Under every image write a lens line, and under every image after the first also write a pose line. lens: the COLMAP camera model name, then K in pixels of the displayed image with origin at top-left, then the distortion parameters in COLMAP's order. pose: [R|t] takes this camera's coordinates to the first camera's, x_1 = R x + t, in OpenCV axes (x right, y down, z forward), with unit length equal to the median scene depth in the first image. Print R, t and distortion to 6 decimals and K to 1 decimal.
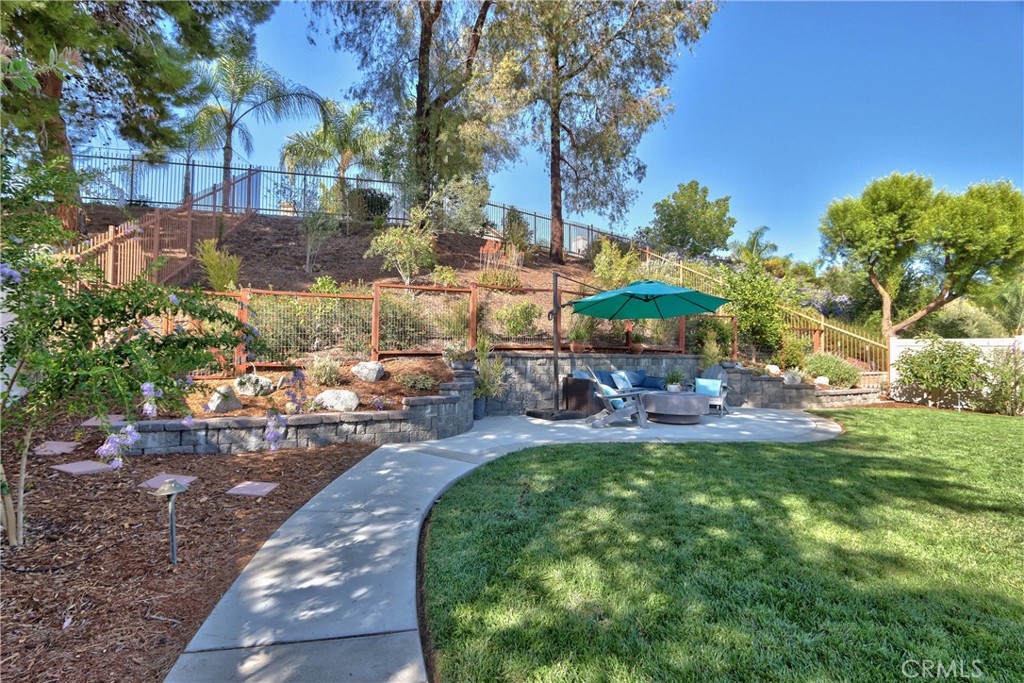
lens RADIAL K [[477.4, 0, 500.4], [0, 477.4, 341.5], [0, 0, 1]] dist [-0.015680, -0.000105]
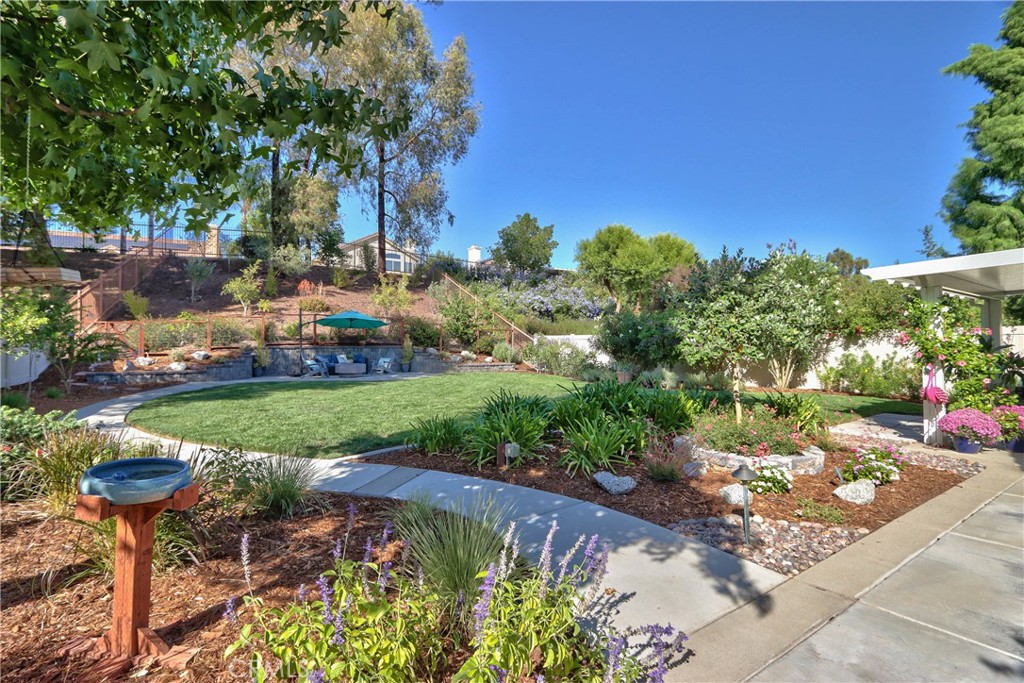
lens RADIAL K [[477.4, 0, 500.4], [0, 477.4, 341.5], [0, 0, 1]] dist [-0.015680, -0.000105]
pose [[0.997540, -0.013657, 0.068759, 0.651197], [0.012707, 0.999818, 0.014232, -0.012057], [-0.068941, -0.013323, 0.997532, -0.882355]]
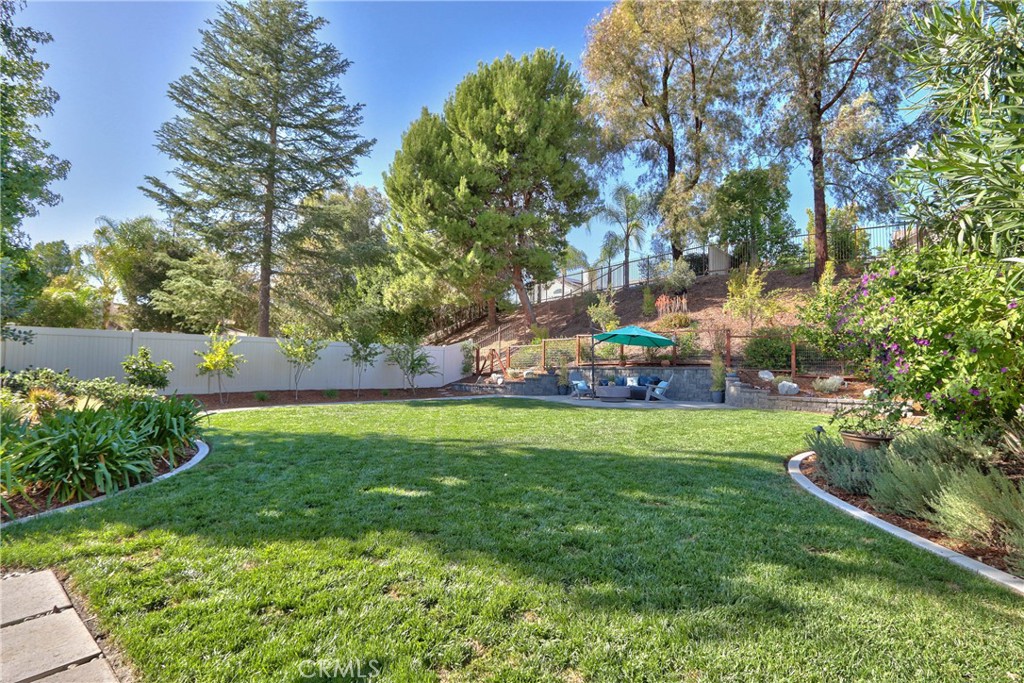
lens RADIAL K [[471.7, 0, 512.0], [0, 471.7, 341.5], [0, 0, 1]] dist [-0.016230, -0.000074]
pose [[0.370995, -0.050478, -0.927262, 1.475951], [0.024904, 0.998703, -0.044403, -0.002482], [0.928301, -0.006619, 0.371771, -0.074161]]
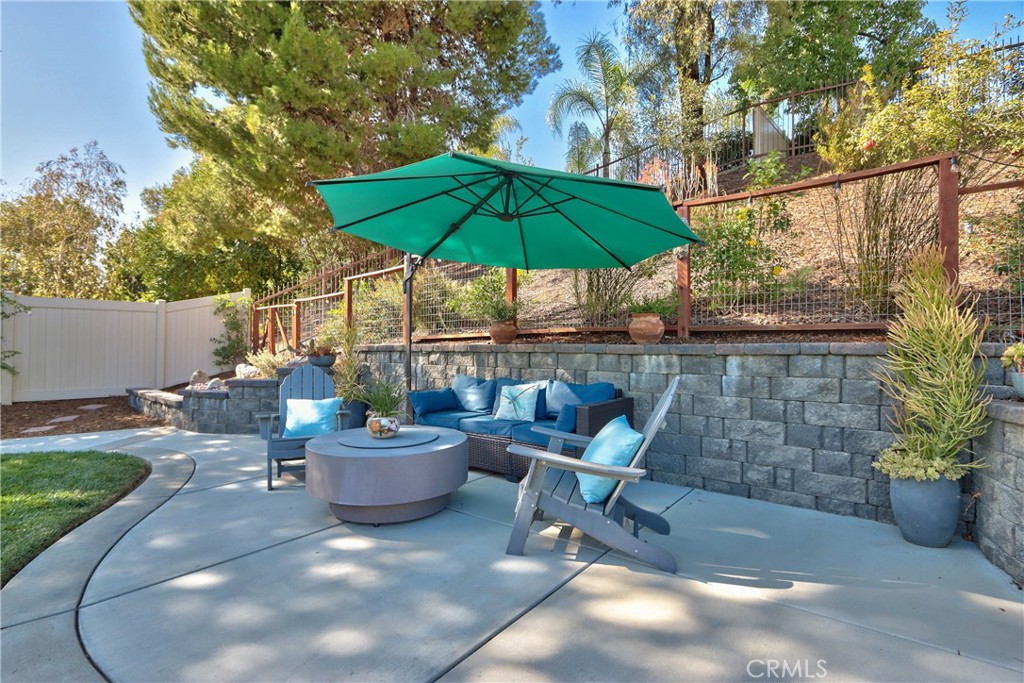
lens RADIAL K [[477.4, 0, 500.4], [0, 477.4, 341.5], [0, 0, 1]] dist [-0.015680, -0.000105]
pose [[0.335643, -0.013935, -0.941886, 0.571407], [0.030412, 0.999530, -0.003950, 0.020334], [0.941498, -0.027319, 0.335909, 0.707268]]
